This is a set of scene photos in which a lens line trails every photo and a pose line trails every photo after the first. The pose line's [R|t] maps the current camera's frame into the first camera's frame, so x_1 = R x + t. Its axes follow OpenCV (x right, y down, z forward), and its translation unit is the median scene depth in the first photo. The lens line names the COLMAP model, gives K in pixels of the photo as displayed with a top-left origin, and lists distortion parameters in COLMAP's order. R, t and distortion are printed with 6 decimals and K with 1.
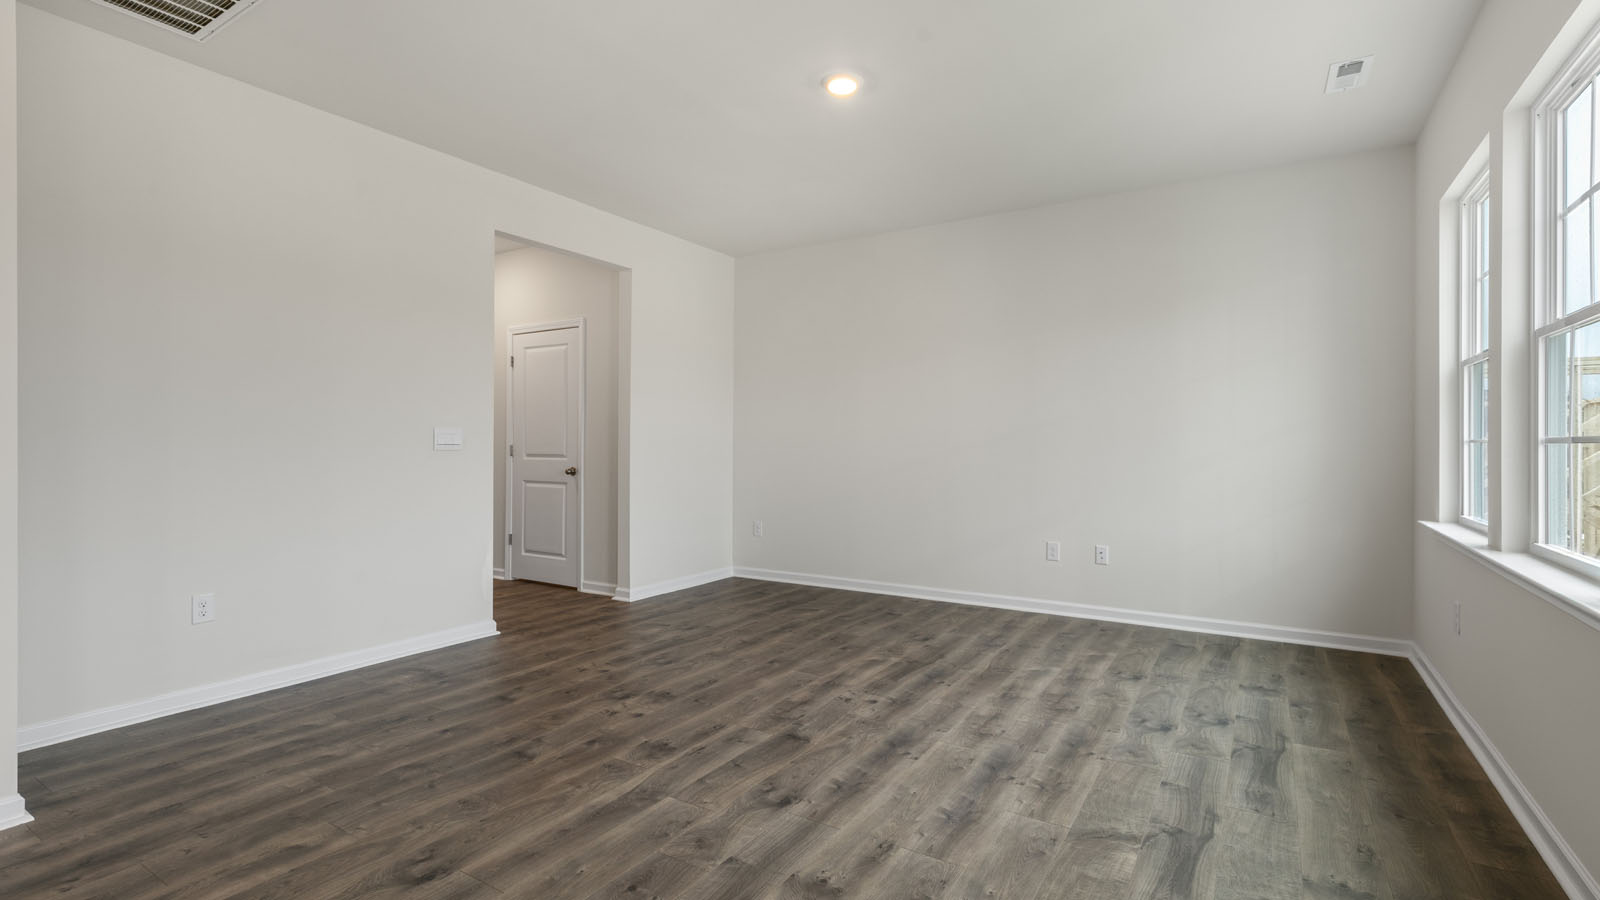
lens RADIAL K [[727.7, 0, 800.0], [0, 727.7, 450.0], [0, 0, 1]] dist [0.008627, -0.000276]
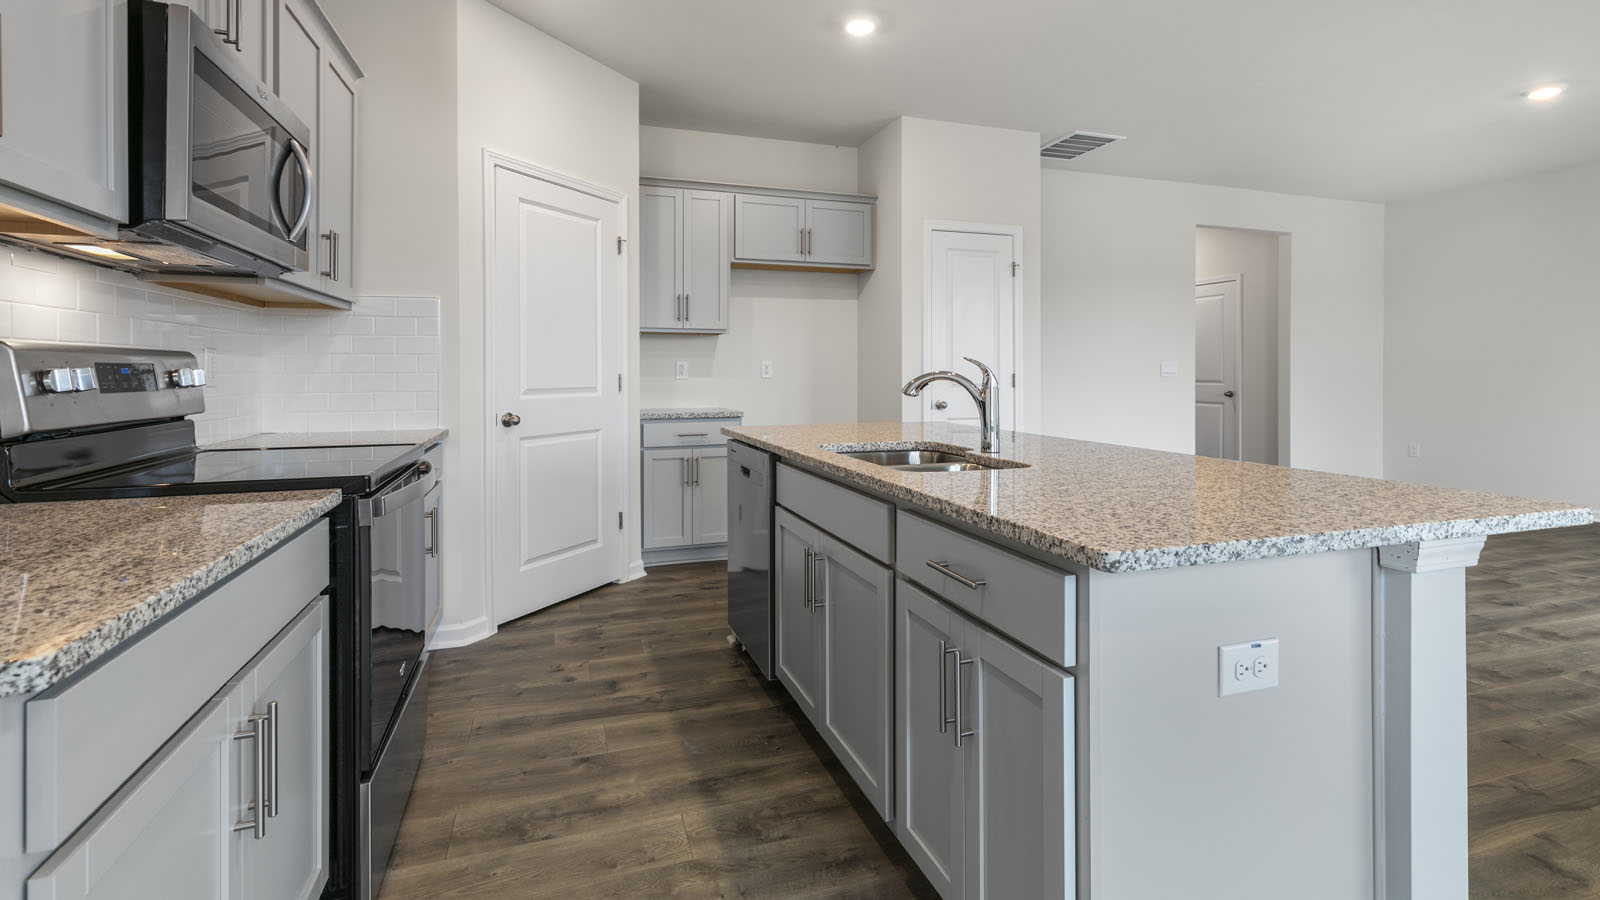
lens RADIAL K [[741.6, 0, 806.5], [0, 741.6, 372.8], [0, 0, 1]] dist [0.005511, 0.000434]
pose [[0.783859, 0.001474, -0.620937, -0.156565], [-0.005862, 0.999970, -0.005027, 0.005031], [0.620911, 0.007581, 0.783844, -0.888749]]
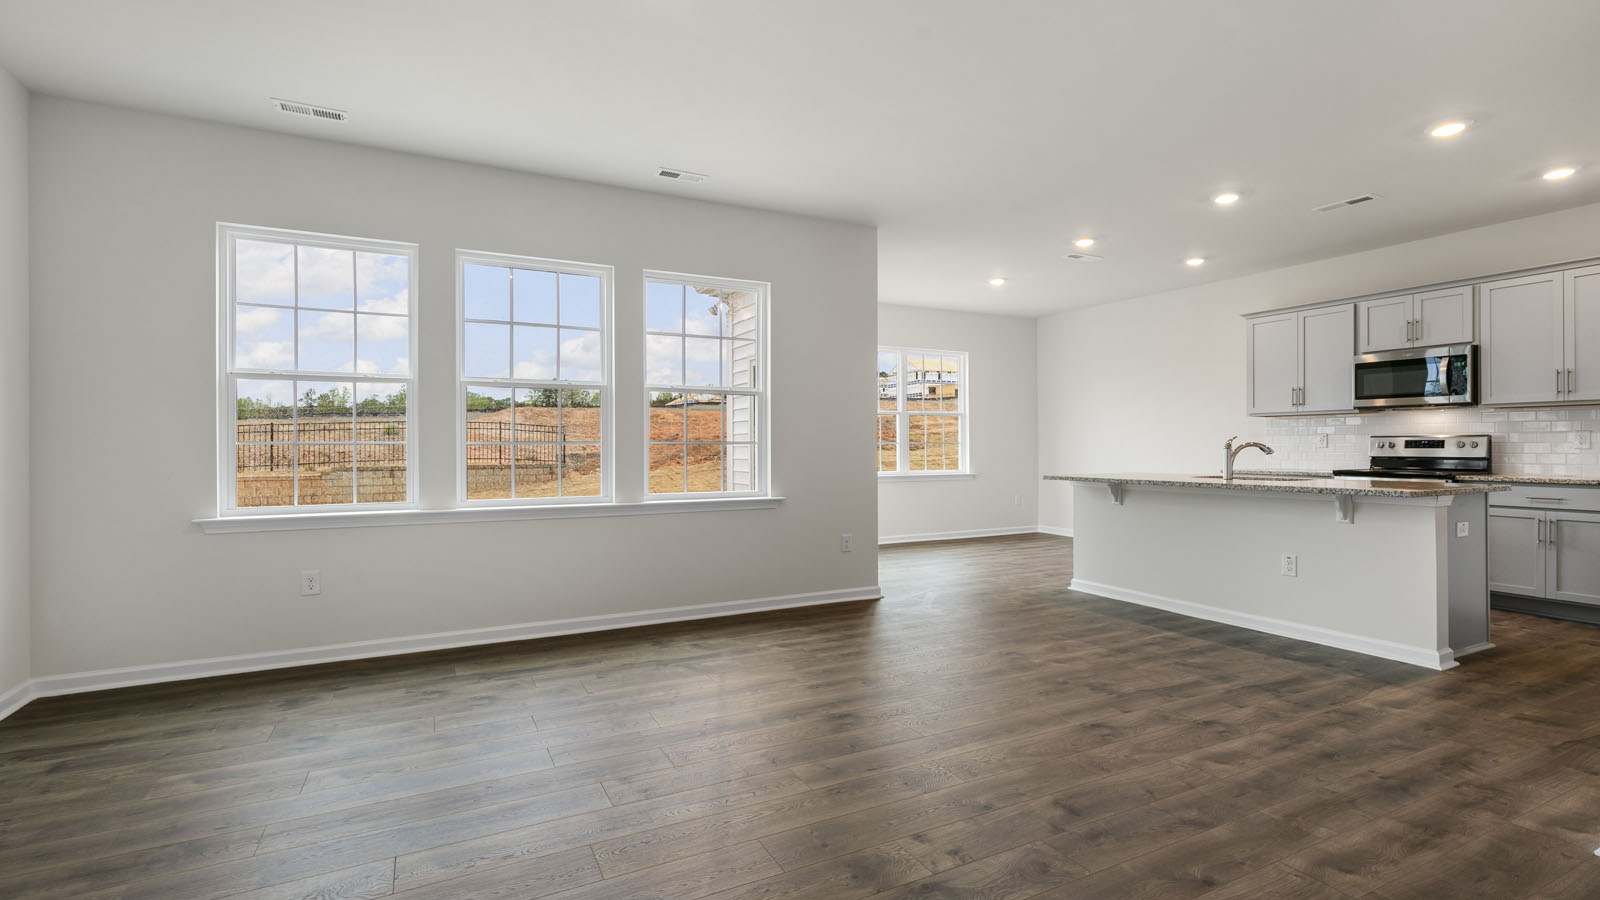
lens RADIAL K [[732.4, 0, 808.6], [0, 732.4, 445.1], [0, 0, 1]] dist [0.004869, -0.000964]
pose [[-0.865525, 0.004524, 0.500846, -0.475032], [0.007646, 0.999962, 0.004180, -0.009267], [-0.500808, 0.007447, -0.865526, 1.635945]]
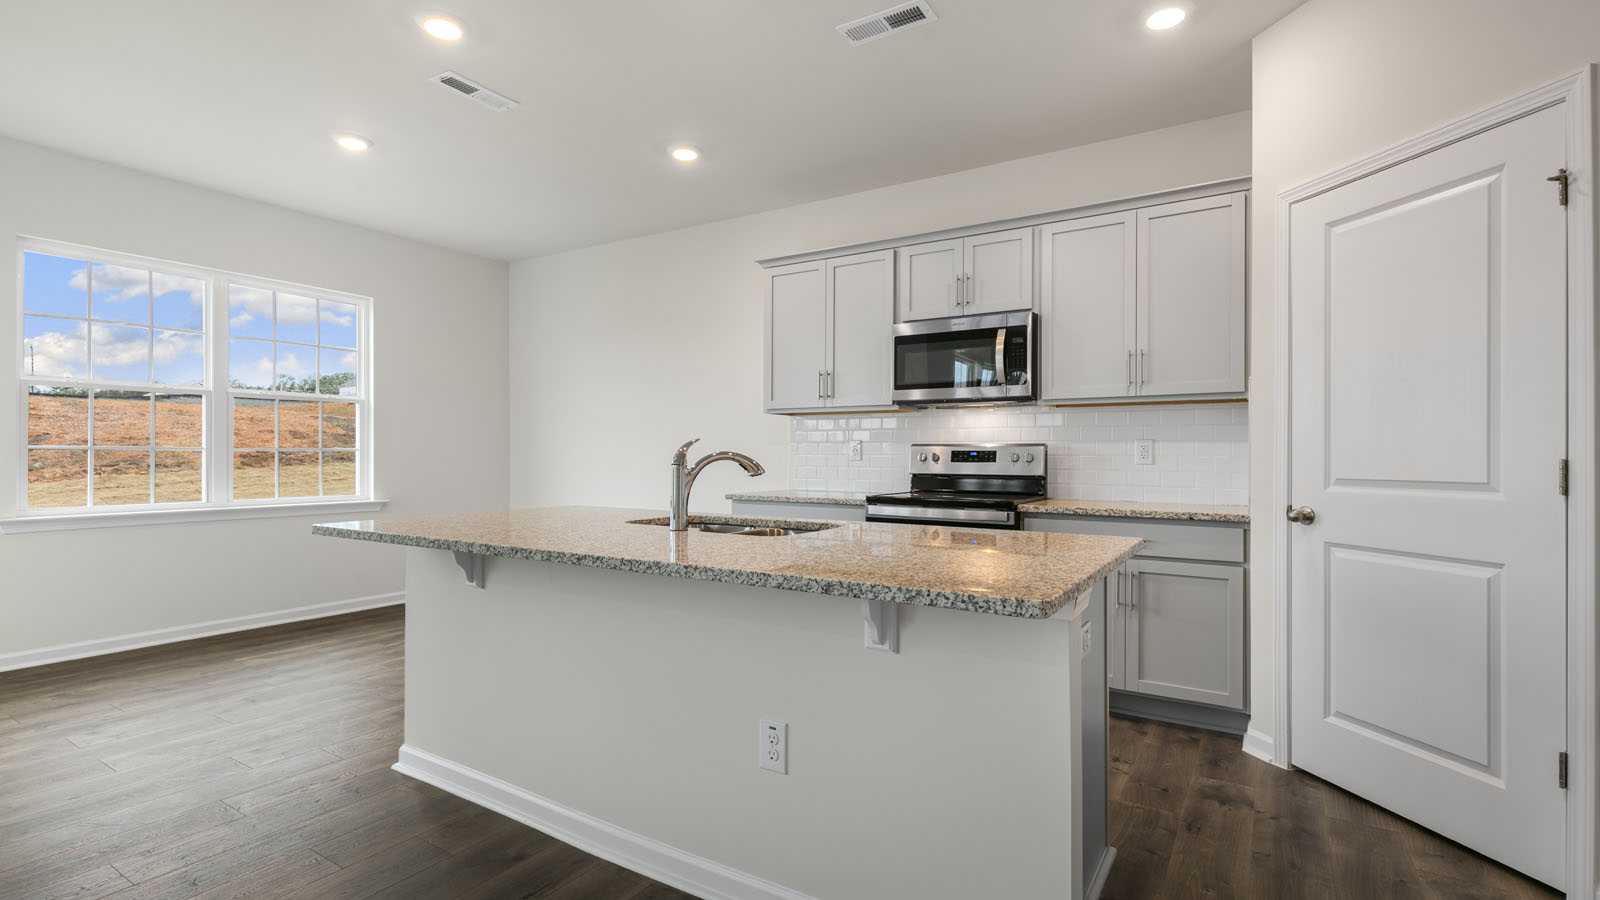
lens RADIAL K [[732.4, 0, 808.6], [0, 732.4, 445.1], [0, 0, 1]] dist [0.004869, -0.000964]
pose [[-0.999969, -0.002961, -0.007316, -0.591376], [-0.002916, 0.999977, -0.006181, -0.003365], [0.007334, -0.006160, -0.999954, 0.538429]]
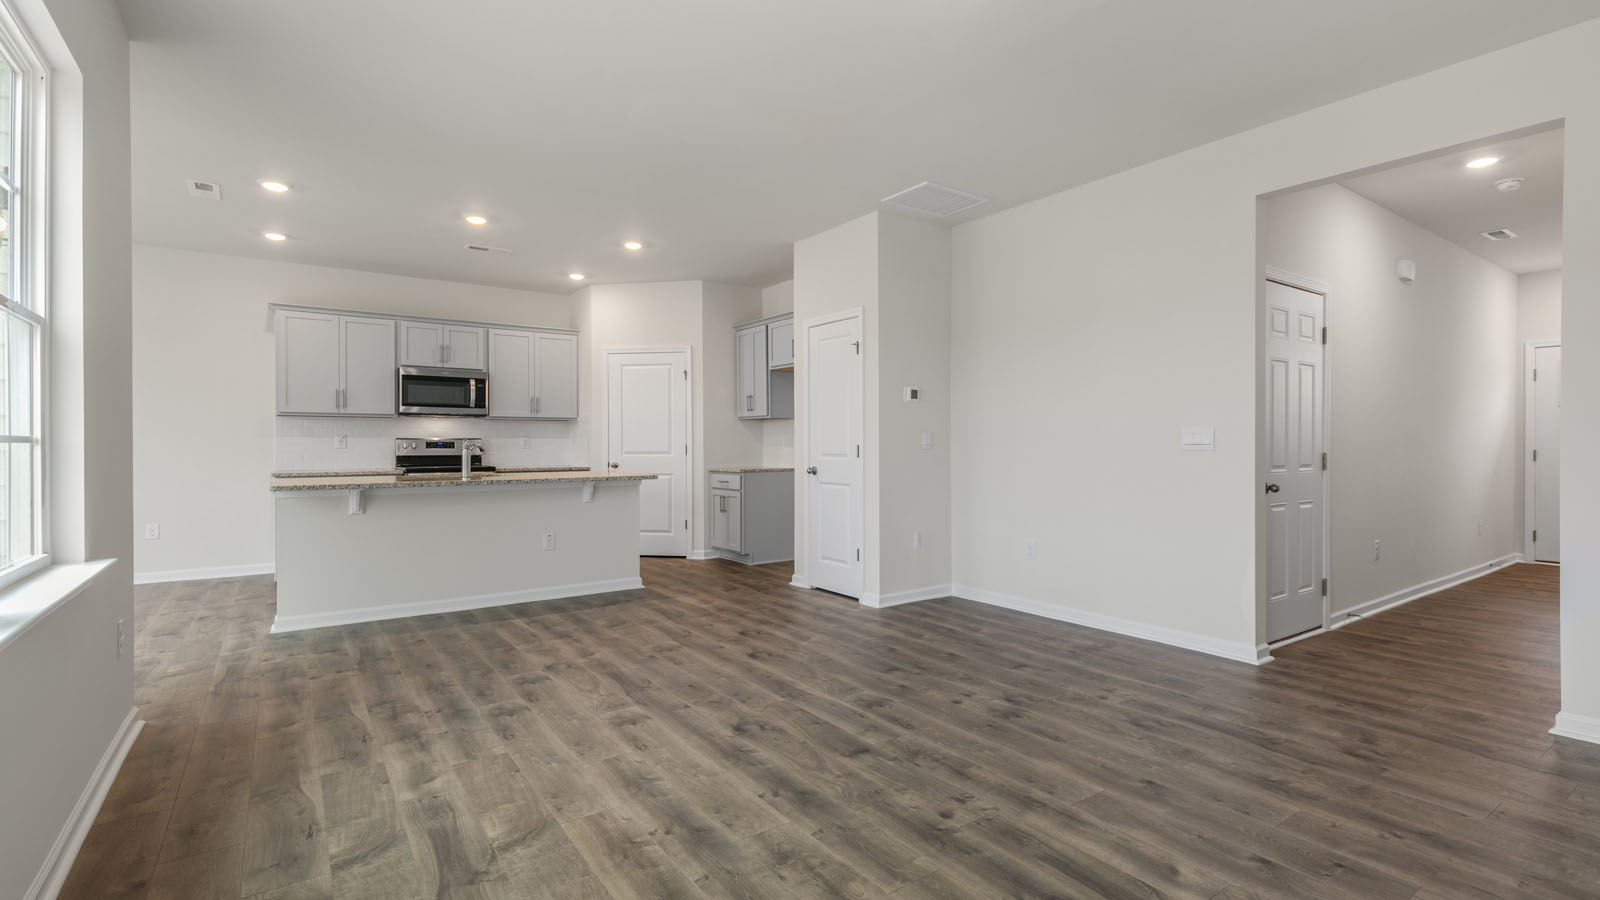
lens RADIAL K [[732.4, 0, 808.6], [0, 732.4, 445.1], [0, 0, 1]] dist [0.004869, -0.000964]
pose [[-0.372590, -0.000389, -0.927996, 0.826131], [-0.006934, 0.999973, 0.002365, -0.005295], [0.927970, 0.007315, -0.372583, 1.183710]]
